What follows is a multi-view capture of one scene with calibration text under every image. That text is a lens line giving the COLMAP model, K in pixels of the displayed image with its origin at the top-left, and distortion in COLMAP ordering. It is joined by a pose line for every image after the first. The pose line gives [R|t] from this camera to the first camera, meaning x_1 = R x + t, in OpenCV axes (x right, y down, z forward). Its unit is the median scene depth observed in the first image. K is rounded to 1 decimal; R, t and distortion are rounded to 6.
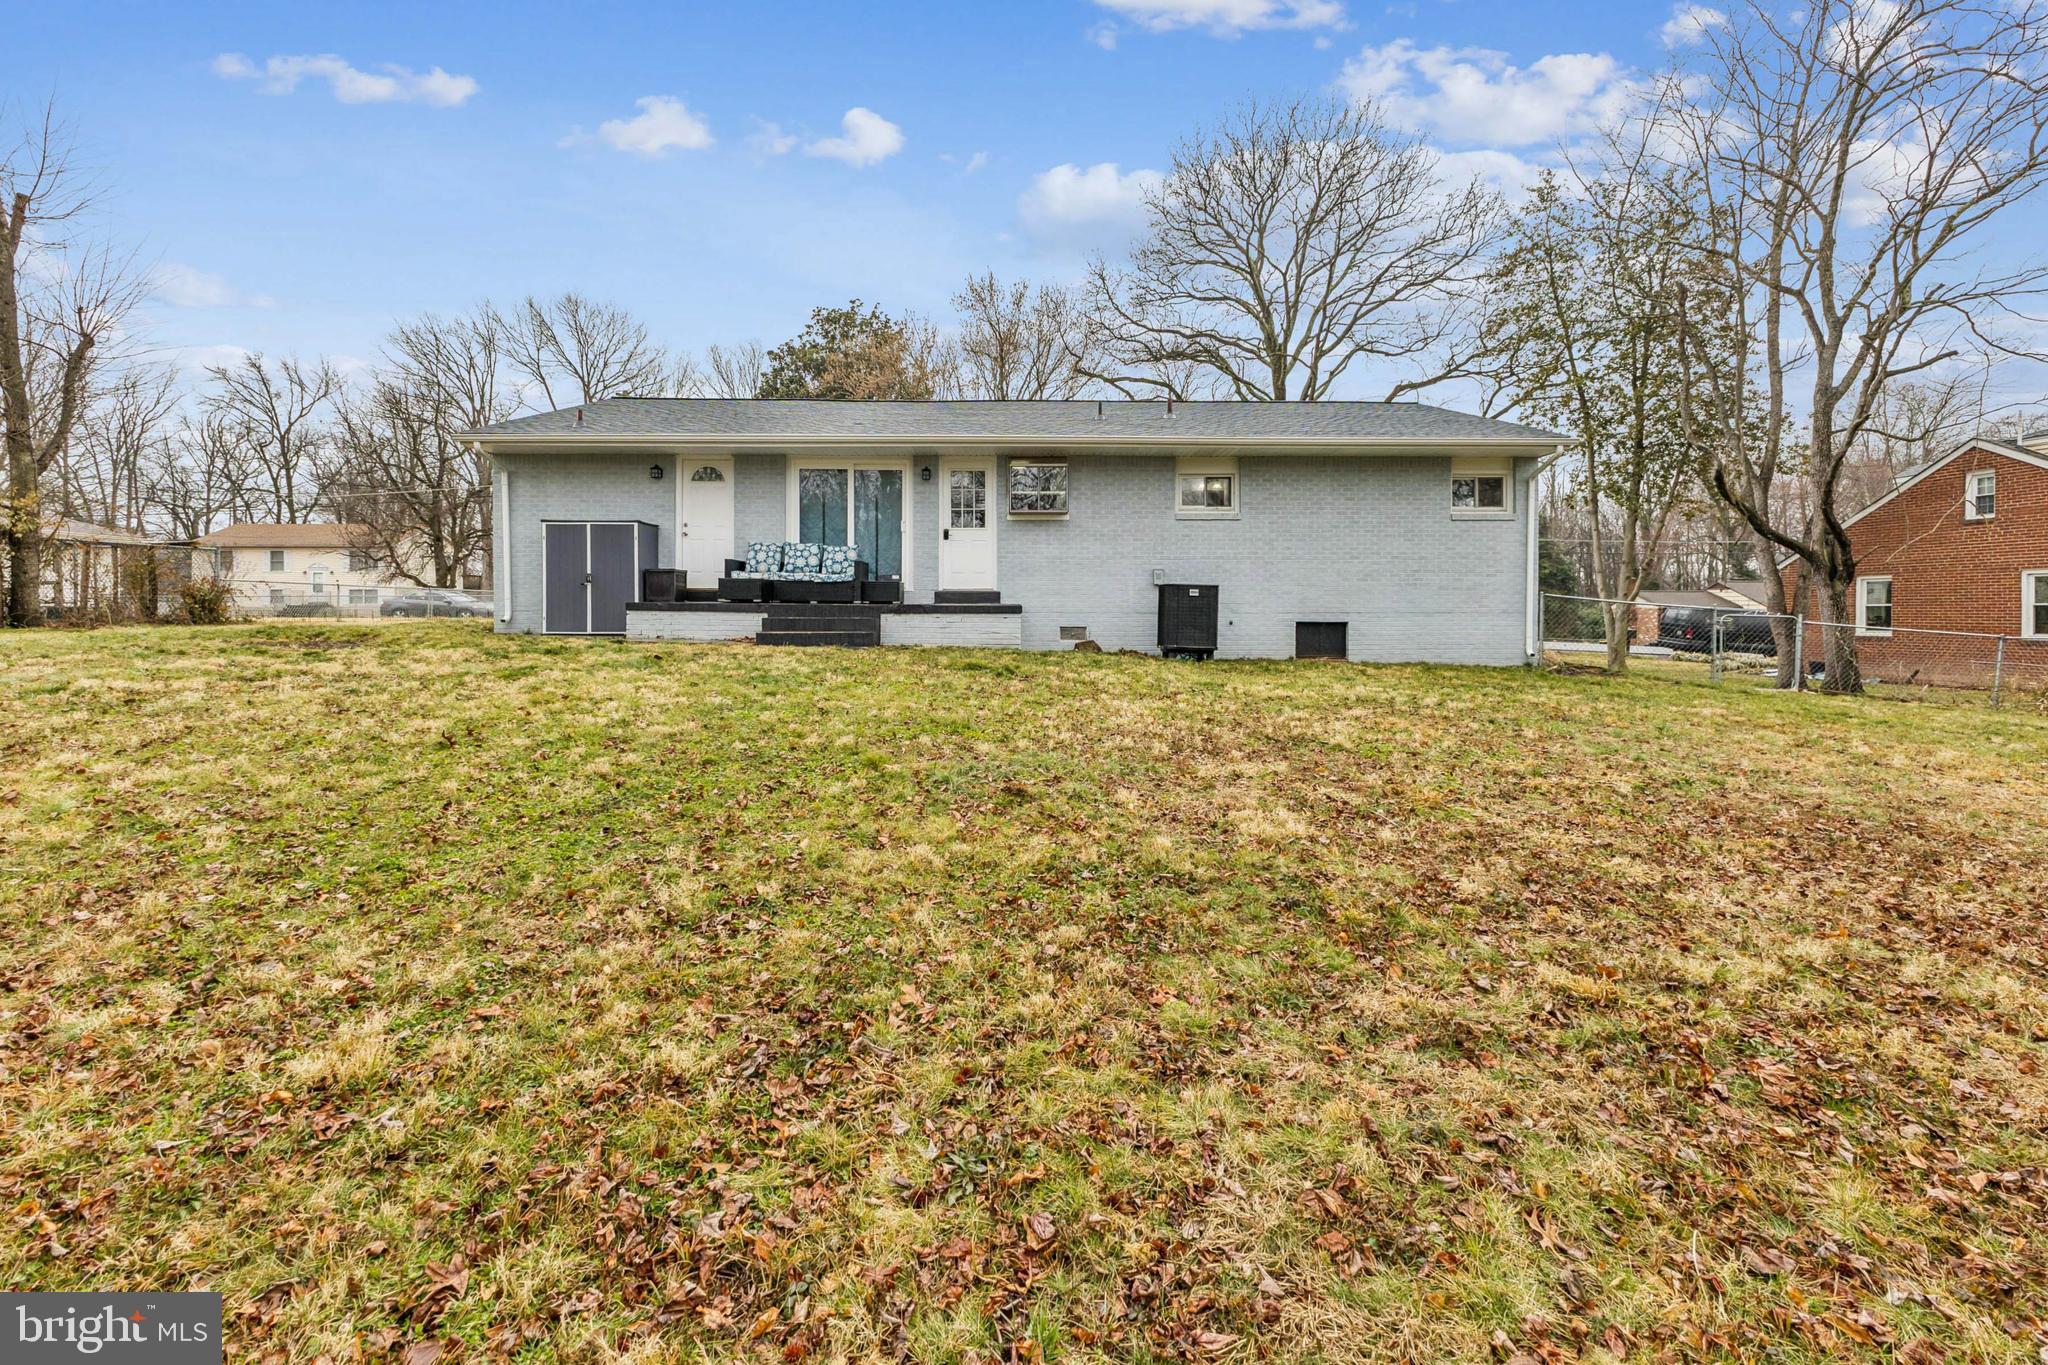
lens RADIAL K [[889.5, 0, 1009.7], [0, 889.5, 602.6], [0, 0, 1]] dist [0.015543, -0.004383]
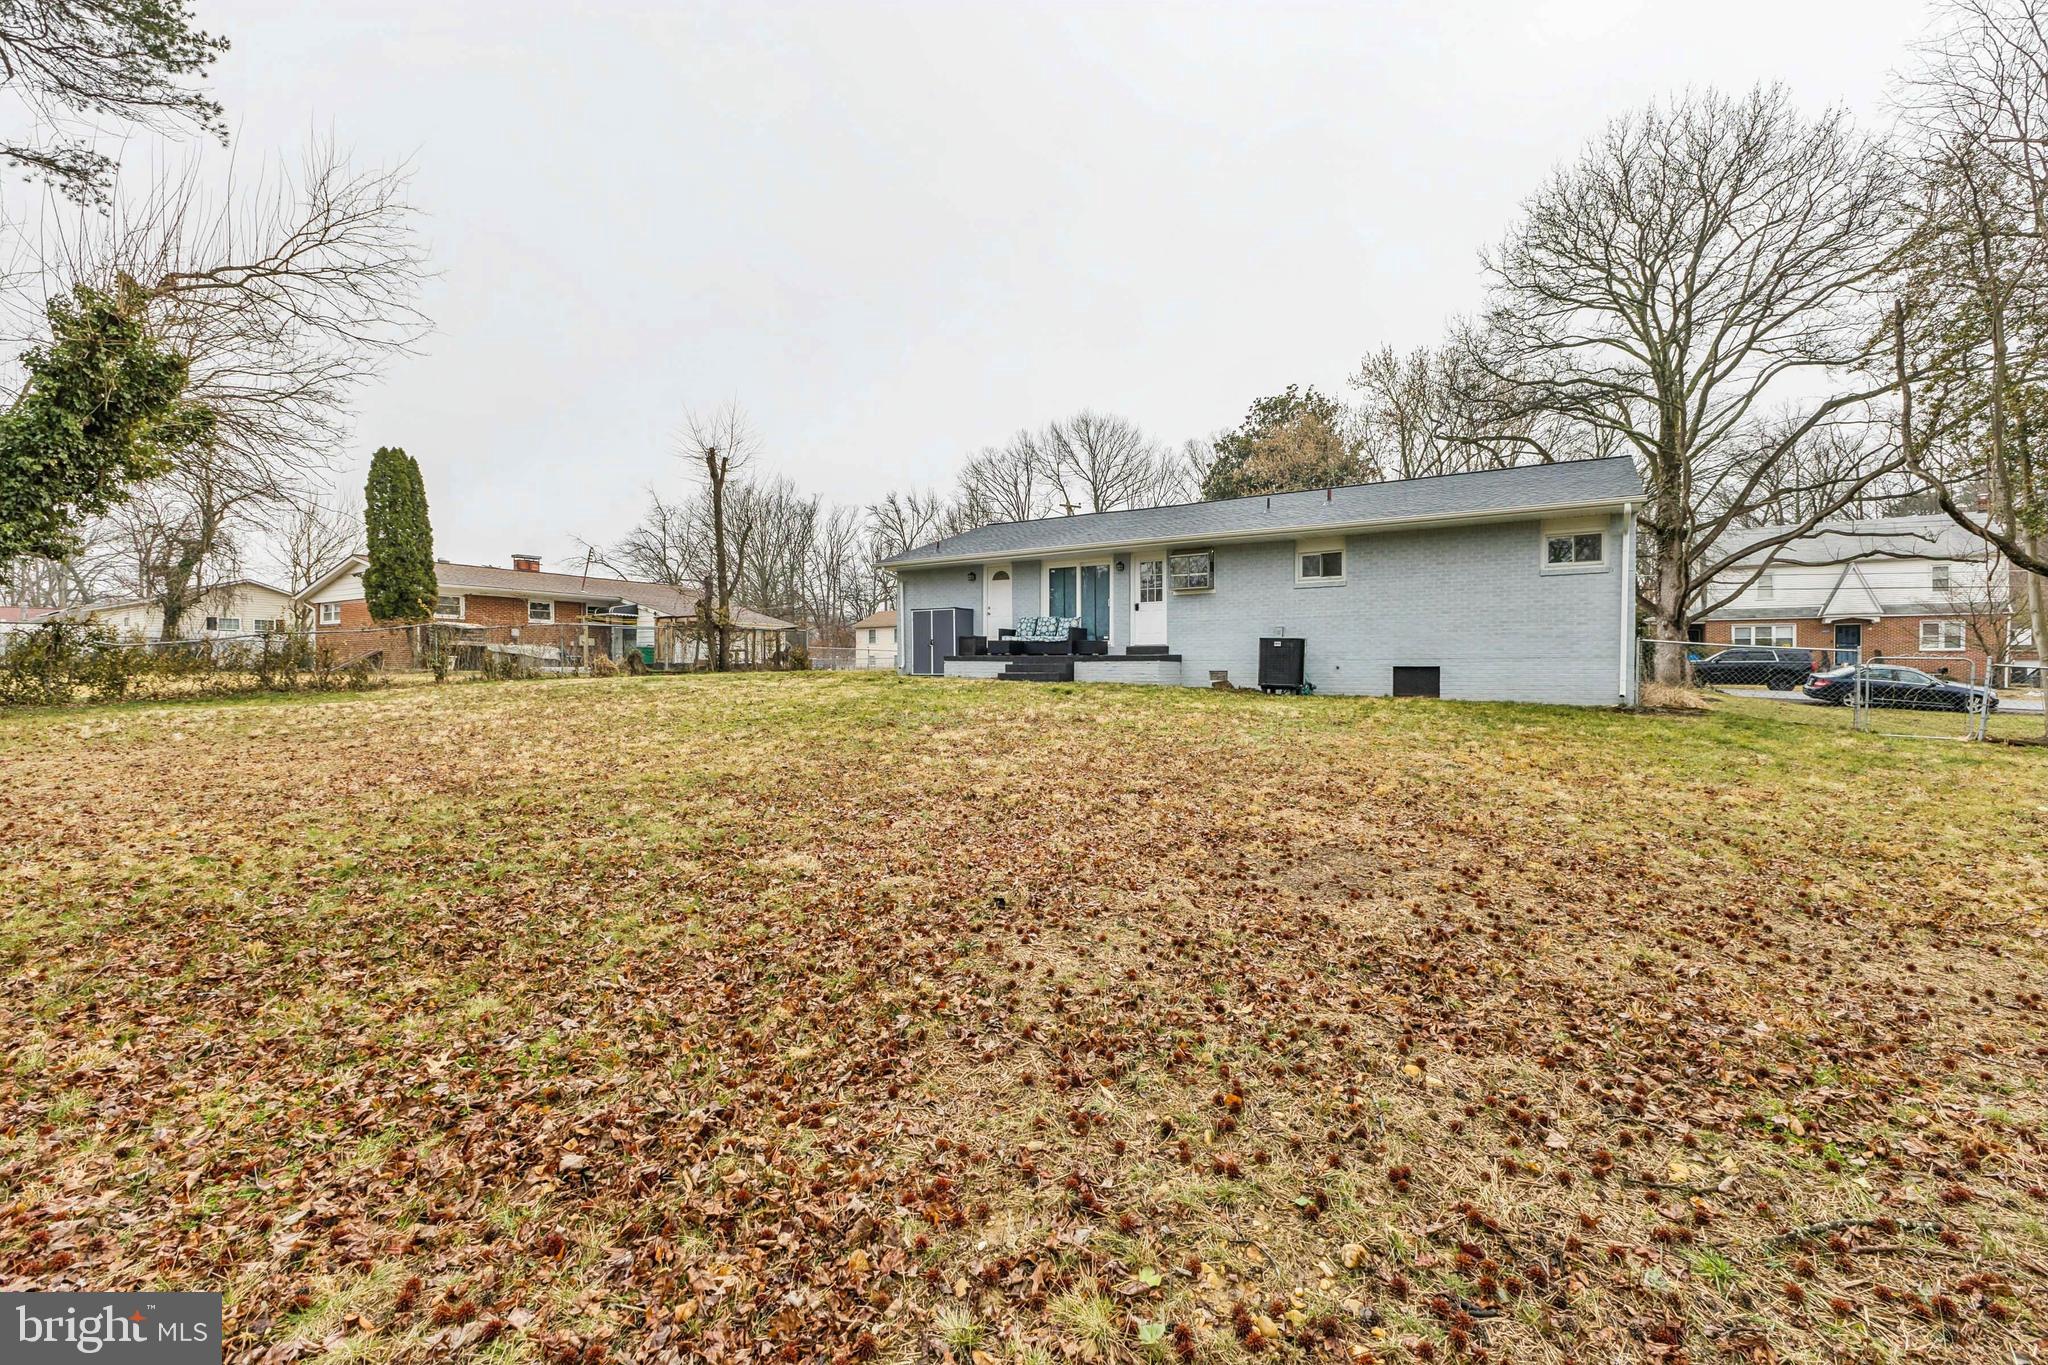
lens RADIAL K [[889.5, 0, 1025.5], [0, 889.5, 675.5], [0, 0, 1]] dist [0.015543, -0.004383]
pose [[0.835587, 0.000477, -0.549359, 0.574560], [0.001950, 0.999991, 0.003835, 0.028553], [0.549355, -0.004275, 0.835578, -0.307253]]
